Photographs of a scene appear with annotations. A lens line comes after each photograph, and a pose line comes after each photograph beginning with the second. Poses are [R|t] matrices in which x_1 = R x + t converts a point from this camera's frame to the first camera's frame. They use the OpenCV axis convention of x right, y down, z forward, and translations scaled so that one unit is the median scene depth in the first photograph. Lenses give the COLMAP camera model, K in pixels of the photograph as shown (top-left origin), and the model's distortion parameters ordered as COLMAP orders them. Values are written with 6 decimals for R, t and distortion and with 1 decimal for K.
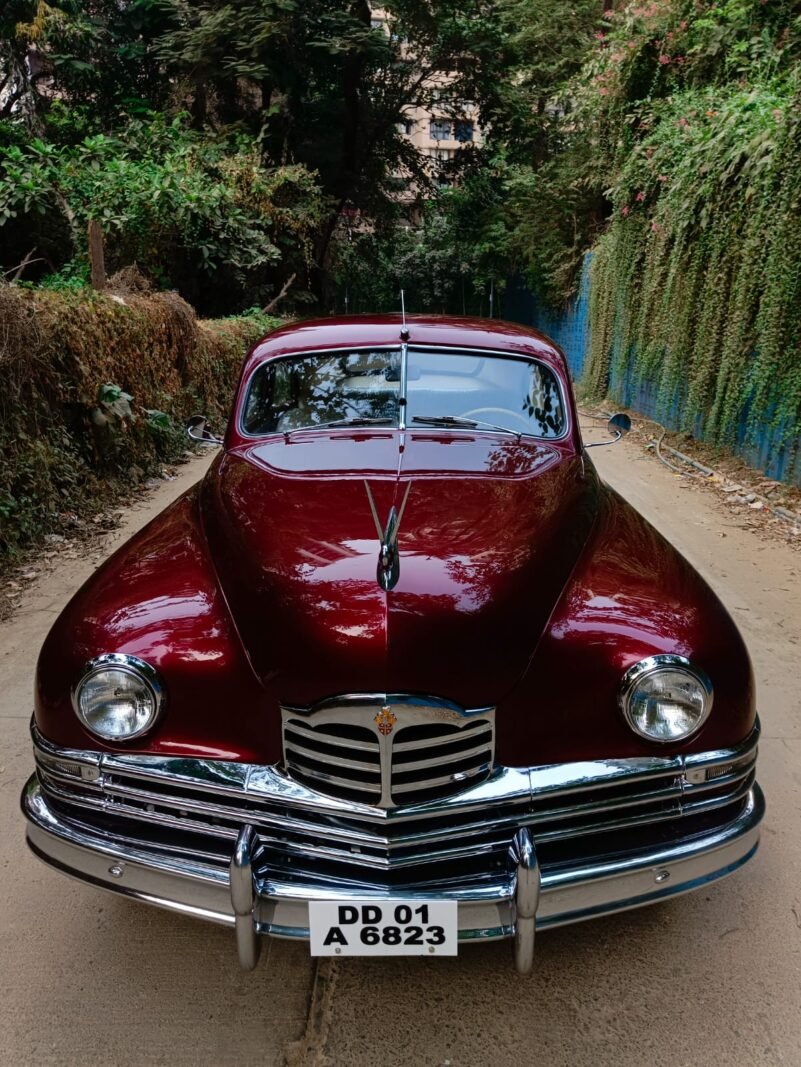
lens RADIAL K [[794.8, 0, 395.2], [0, 794.8, 529.0], [0, 0, 1]] dist [0.041924, -0.035019]
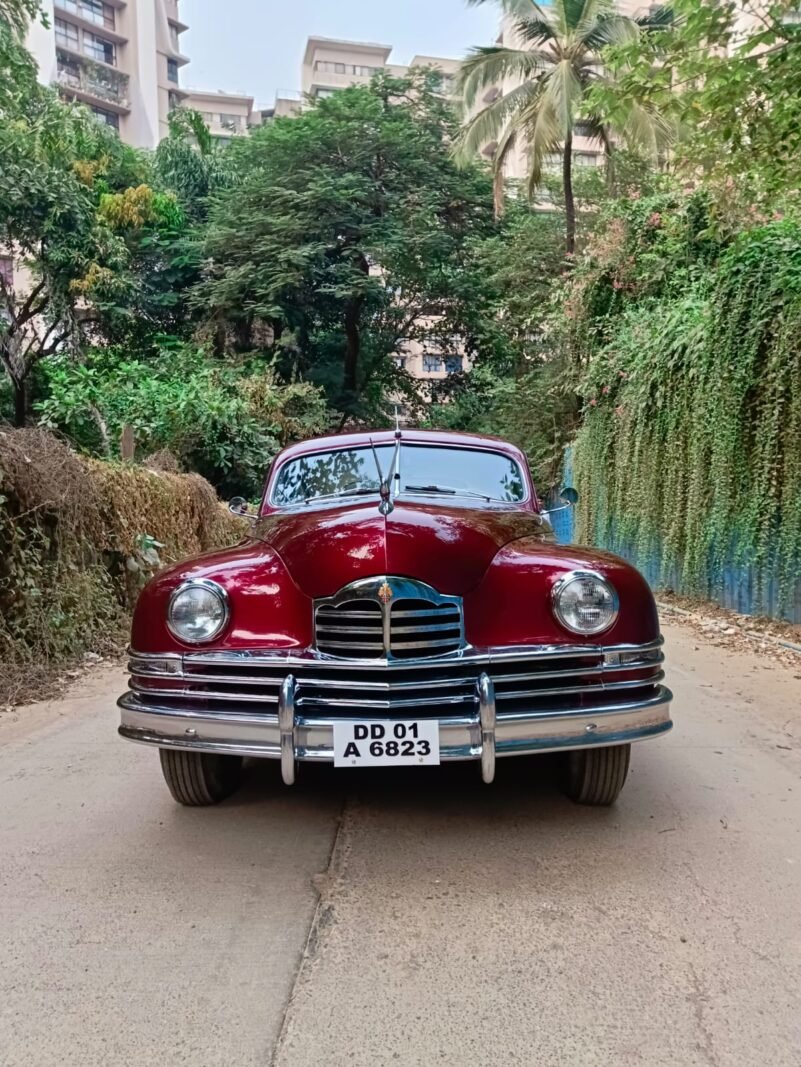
lens RADIAL K [[819.5, 0, 368.6], [0, 819.5, 534.4], [0, 0, 1]] dist [0.057328, -0.049193]
pose [[0.999389, -0.015707, -0.031227, 0.001189], [0.006762, 0.963356, -0.268139, 0.116882], [0.034295, 0.267764, 0.962874, -0.106713]]
